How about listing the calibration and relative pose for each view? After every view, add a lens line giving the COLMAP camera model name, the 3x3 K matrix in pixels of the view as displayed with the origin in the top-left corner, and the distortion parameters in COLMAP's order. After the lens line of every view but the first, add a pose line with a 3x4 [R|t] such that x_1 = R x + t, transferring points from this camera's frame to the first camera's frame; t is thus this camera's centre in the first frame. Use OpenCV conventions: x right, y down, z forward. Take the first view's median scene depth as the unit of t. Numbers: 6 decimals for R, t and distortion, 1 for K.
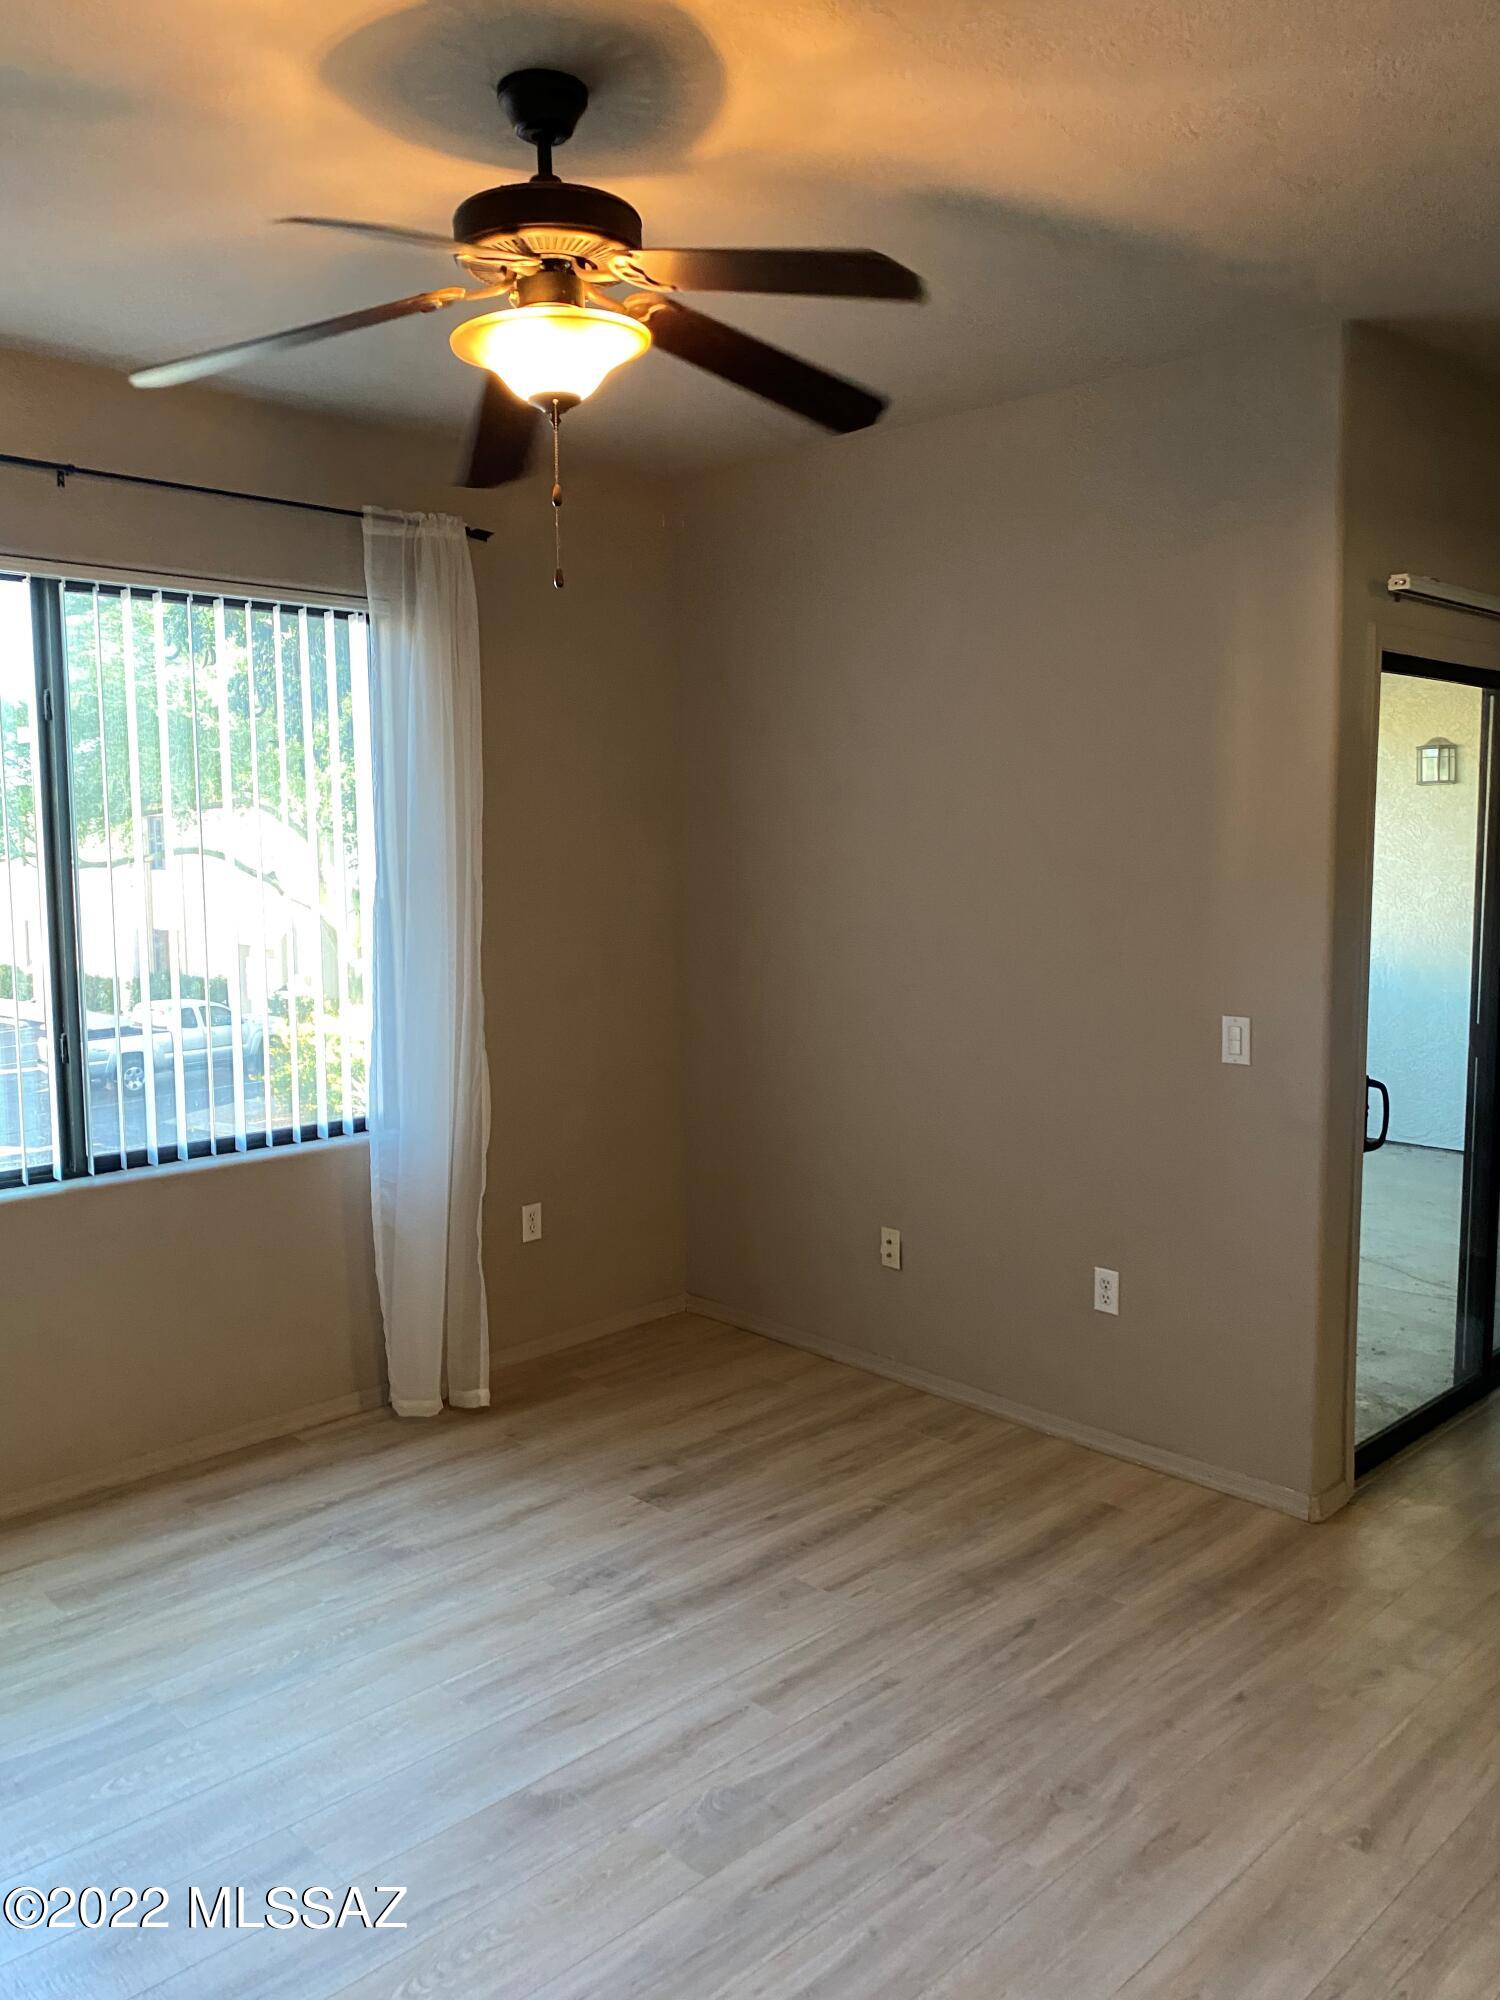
lens RADIAL K [[1559.9, 0, 751.8], [0, 1559.9, 986.6], [0, 0, 1]] dist [0.058947, -0.074426]
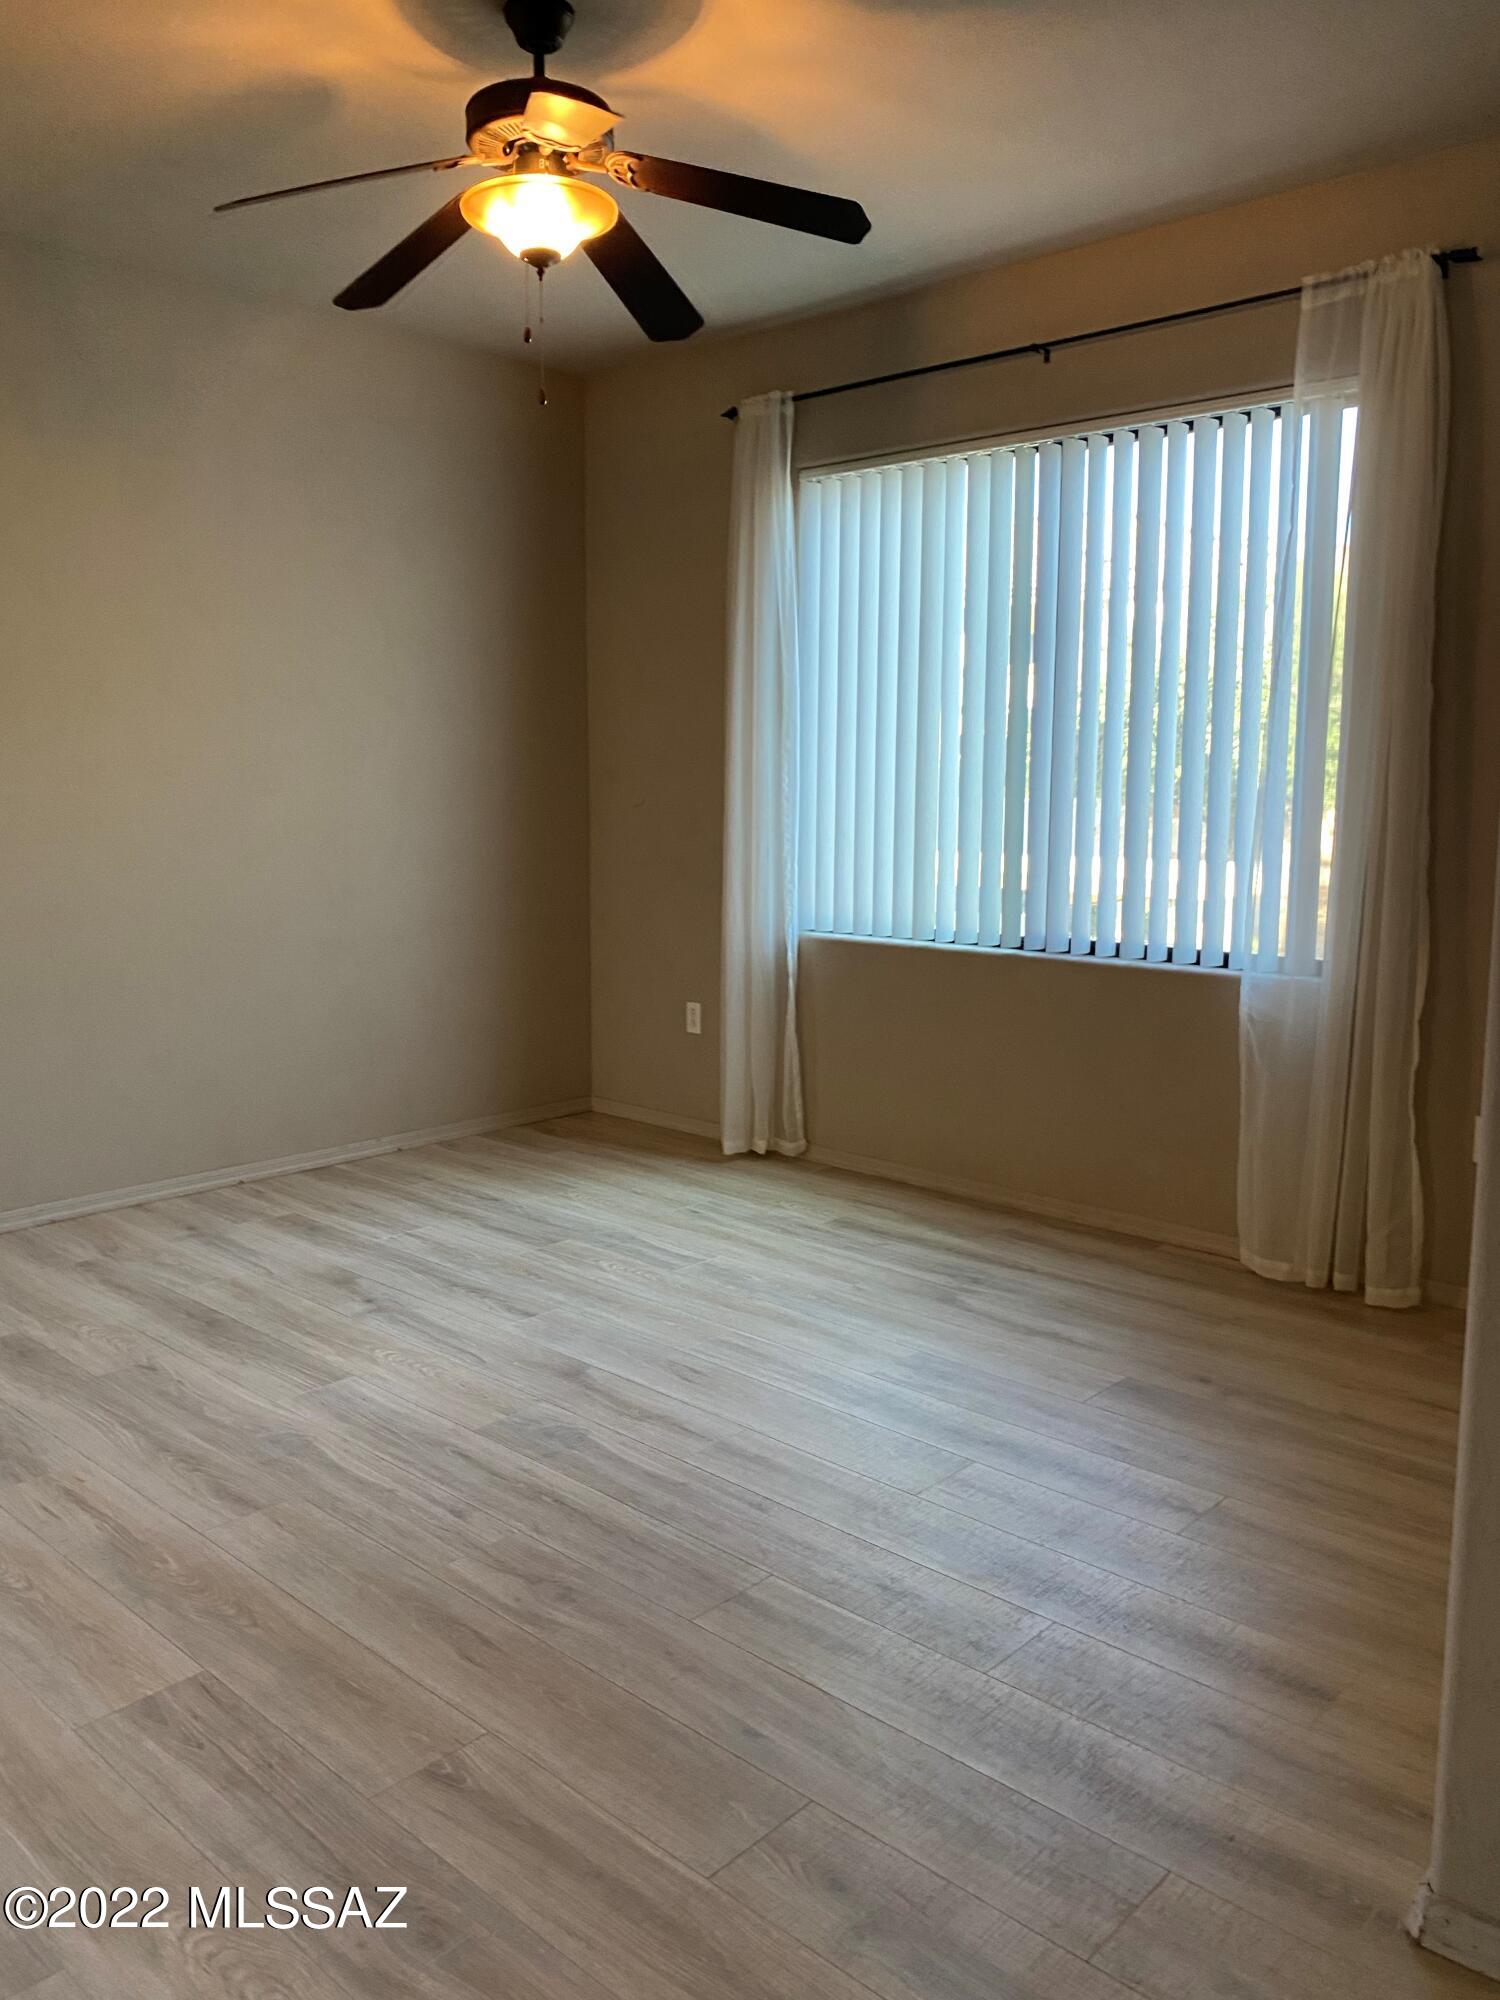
lens RADIAL K [[1559.9, 0, 729.4], [0, 1559.9, 995.5], [0, 0, 1]] dist [0.058947, -0.074426]
pose [[0.030166, 0.146410, -0.988764, 0.803080], [-0.107476, 0.983954, 0.142418, 0.010288], [0.993750, 0.101972, 0.045418, 0.756164]]
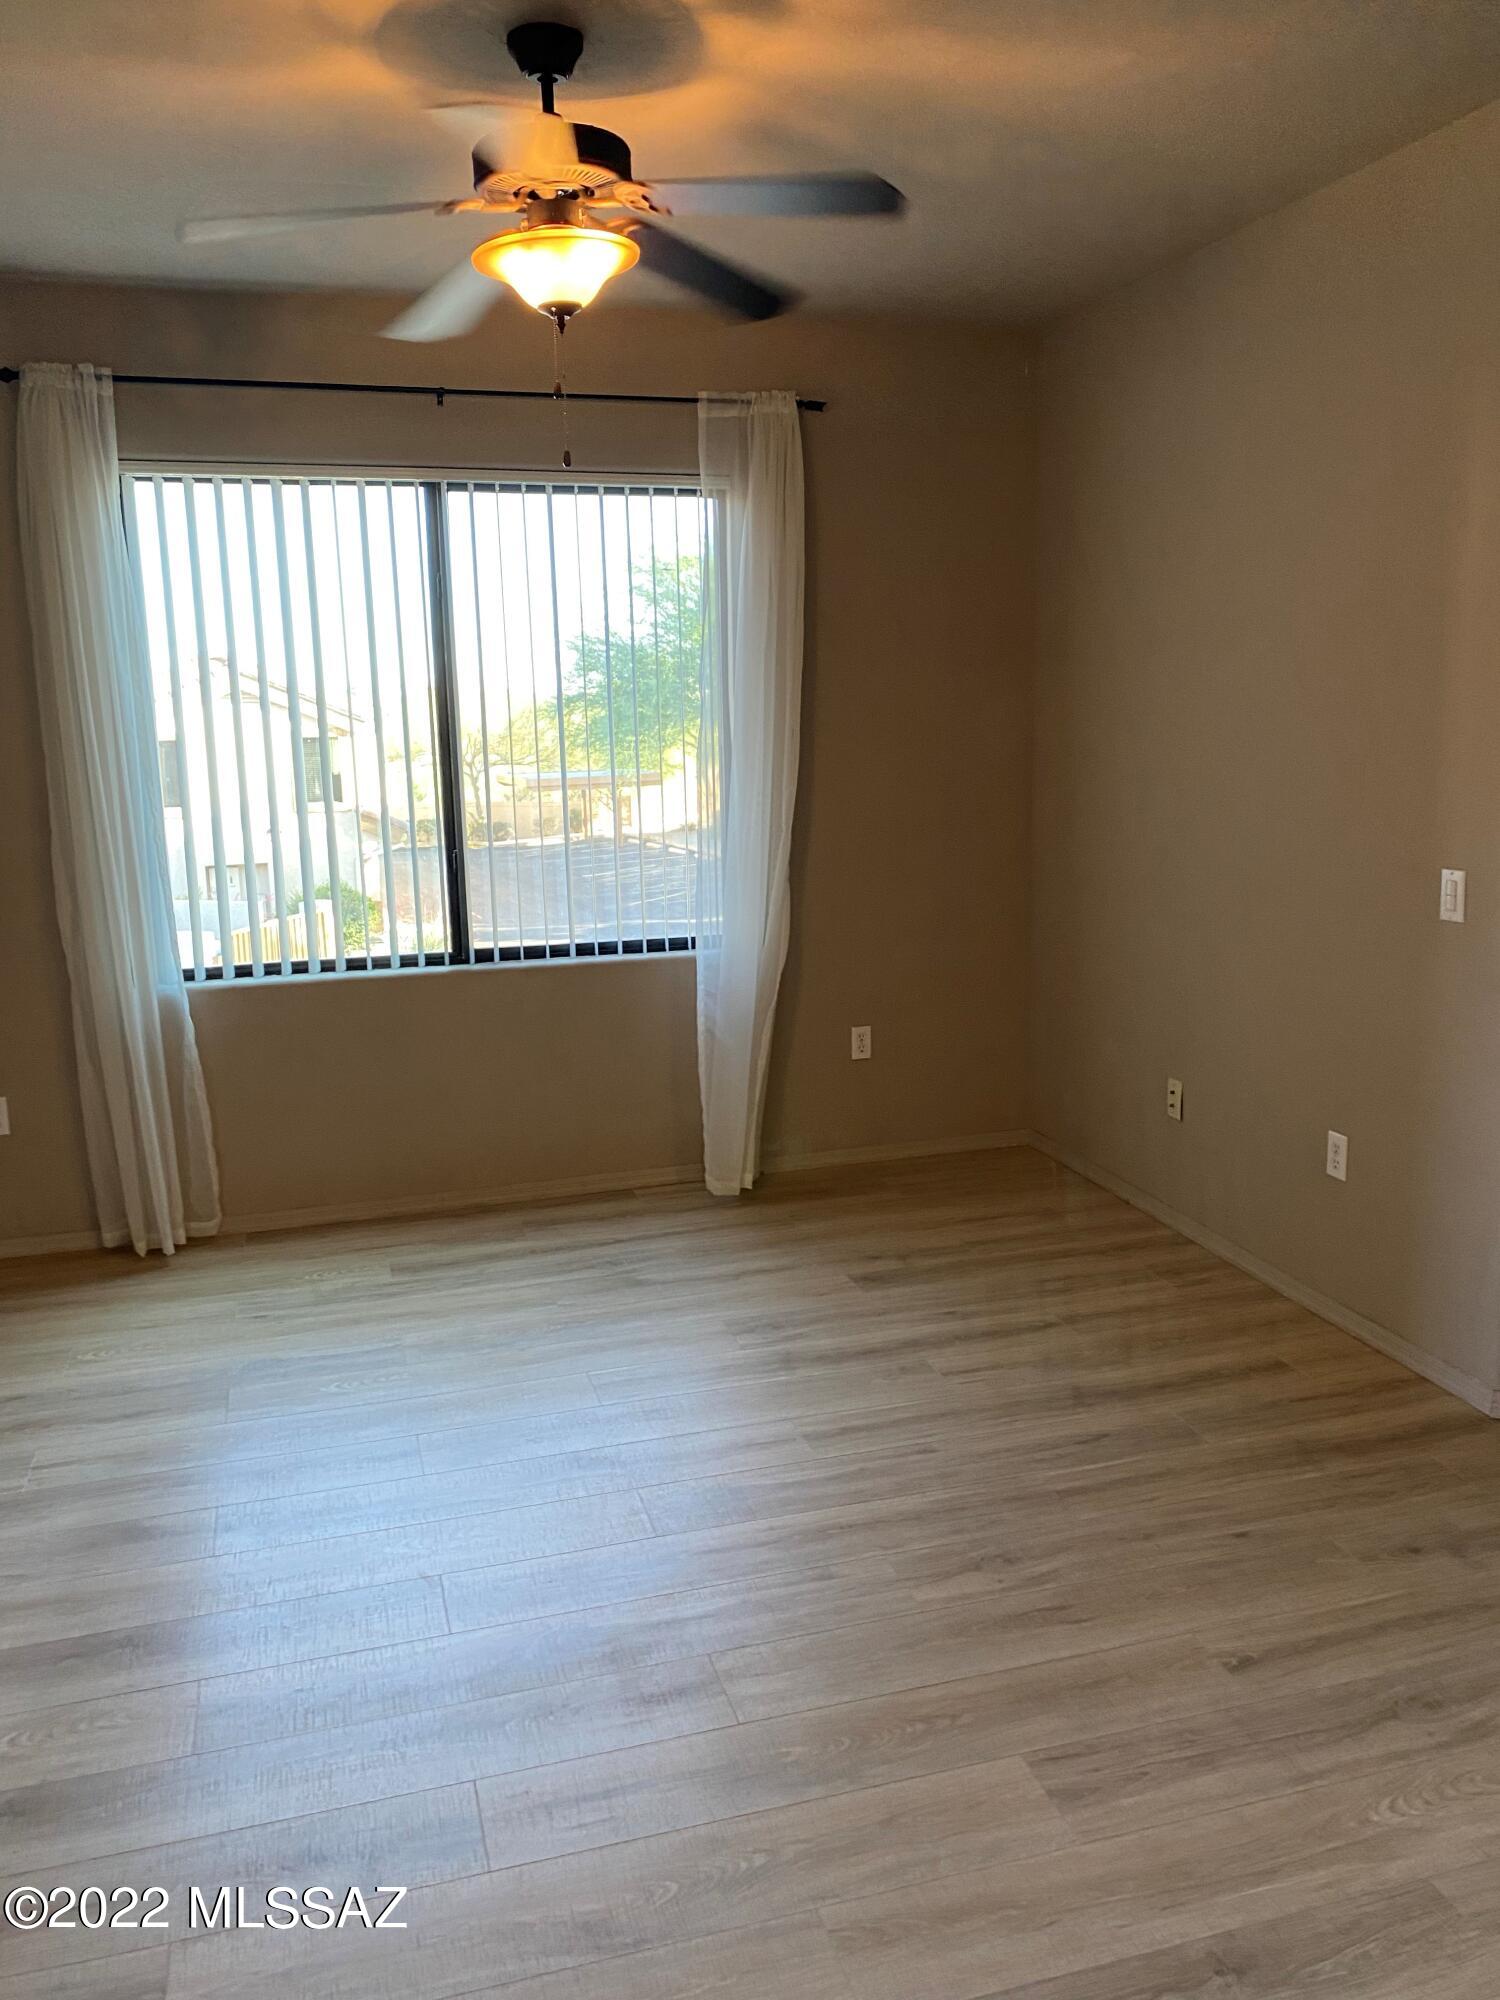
lens RADIAL K [[1559.9, 0, 746.4], [0, 1559.9, 997.3], [0, 0, 1]] dist [0.058947, -0.074426]
pose [[0.882801, 0.077245, -0.463353, 0.385999], [-0.033977, 0.994304, 0.101024, 0.013171], [0.468517, -0.073441, 0.880397, -0.012189]]
